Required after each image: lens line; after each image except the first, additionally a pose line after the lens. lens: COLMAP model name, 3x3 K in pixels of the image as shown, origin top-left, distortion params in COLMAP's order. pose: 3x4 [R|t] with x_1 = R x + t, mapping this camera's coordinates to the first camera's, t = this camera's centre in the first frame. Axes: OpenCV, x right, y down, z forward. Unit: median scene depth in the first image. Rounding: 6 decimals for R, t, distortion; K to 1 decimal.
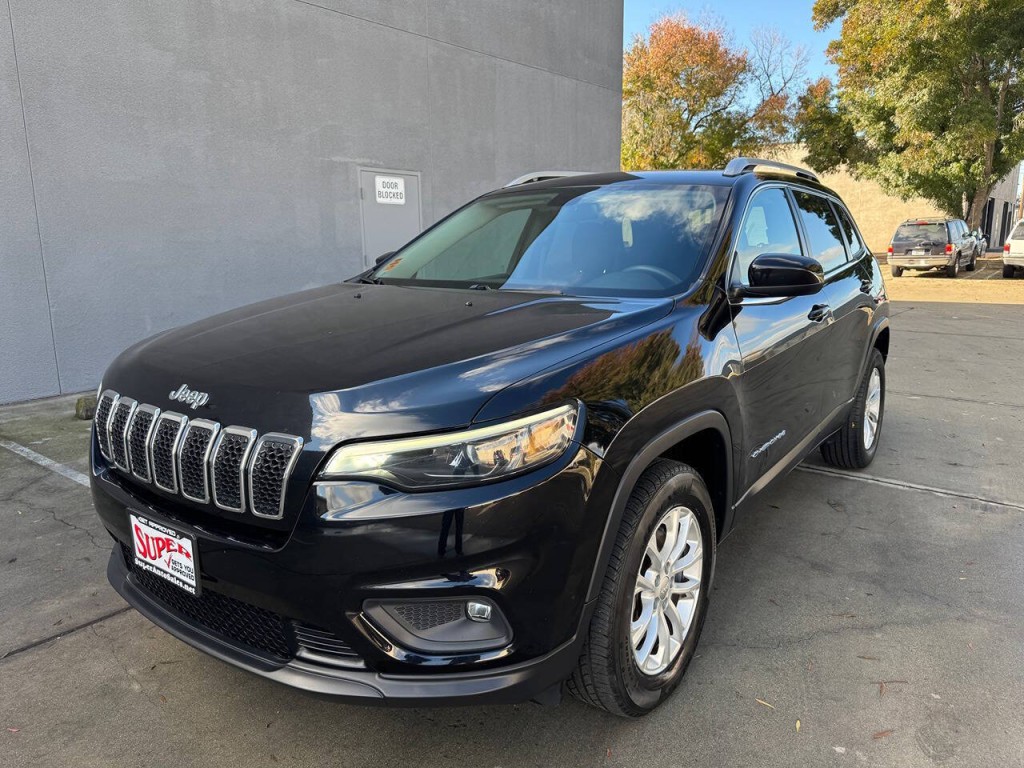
lens RADIAL K [[724.6, 0, 512.9], [0, 724.6, 386.5], [0, 0, 1]] dist [0.003471, -0.004443]
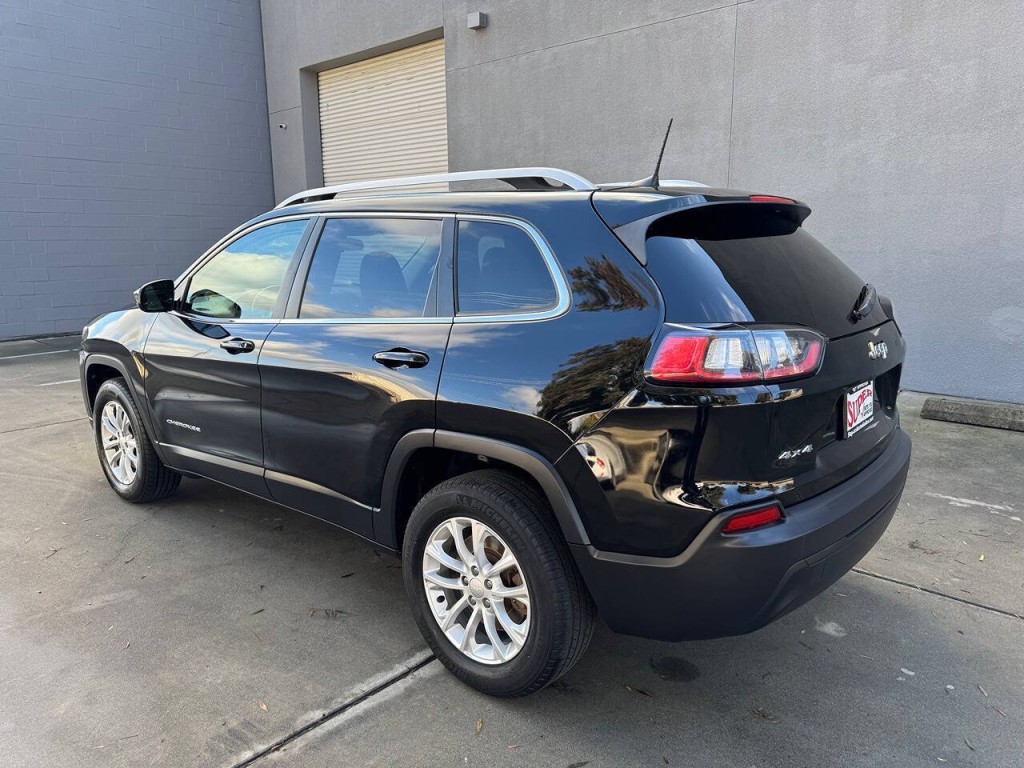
lens RADIAL K [[714.8, 0, 509.2], [0, 714.8, 389.9], [0, 0, 1]] dist [0.048281, -0.065125]
pose [[-0.067744, 0.210973, -0.975142, 0.655705], [-0.191810, 0.956400, 0.220244, -0.160139], [0.979091, 0.201962, -0.024324, 0.664932]]
